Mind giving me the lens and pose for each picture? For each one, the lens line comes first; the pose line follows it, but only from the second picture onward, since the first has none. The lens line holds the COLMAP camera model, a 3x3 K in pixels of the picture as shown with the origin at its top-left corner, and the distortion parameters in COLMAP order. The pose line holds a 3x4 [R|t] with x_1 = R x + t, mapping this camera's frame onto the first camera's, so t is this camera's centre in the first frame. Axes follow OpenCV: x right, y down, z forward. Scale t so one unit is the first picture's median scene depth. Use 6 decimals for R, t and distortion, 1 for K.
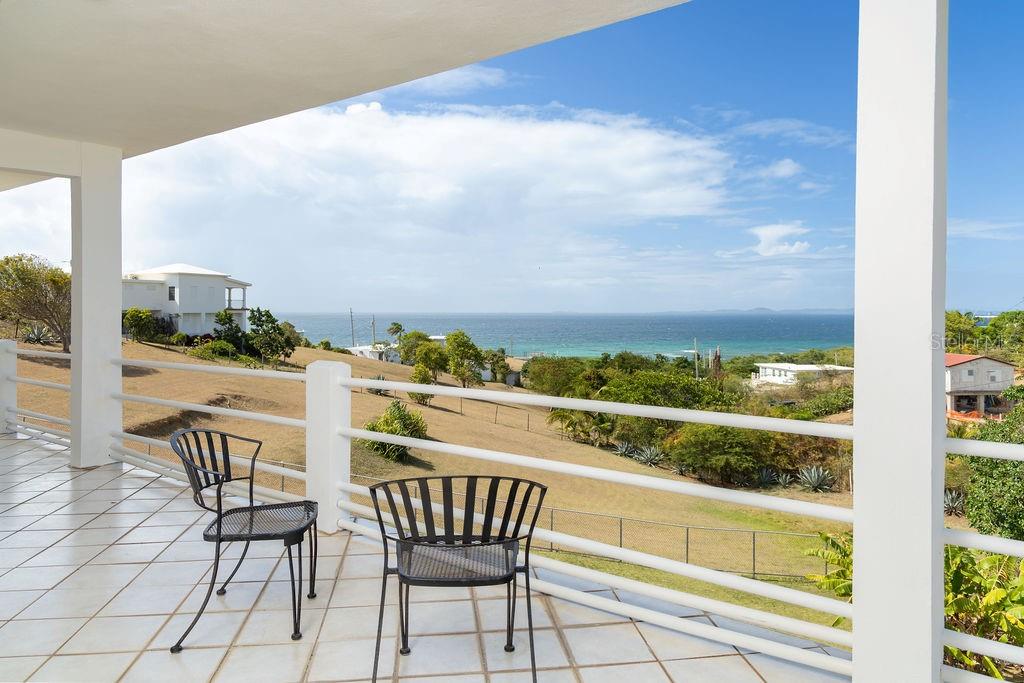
lens RADIAL K [[705.7, 0, 515.3], [0, 705.7, 323.1], [0, 0, 1]] dist [-0.000433, -0.000135]
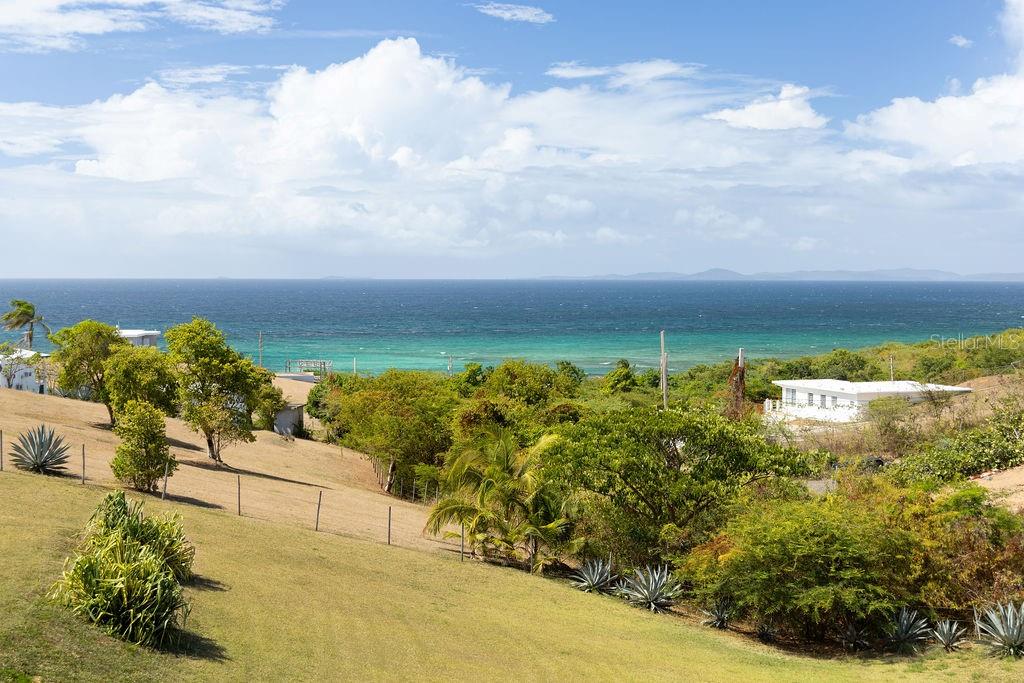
lens RADIAL K [[1434.4, 0, 512.0], [0, 1434.4, 341.5], [0, 0, 1]] dist [0.010802, 0.018909]
pose [[0.983926, -0.008269, 0.178382, -0.063496], [0.003195, 0.999583, 0.028714, -0.001848], [-0.178545, -0.027682, 0.983542, 0.089612]]
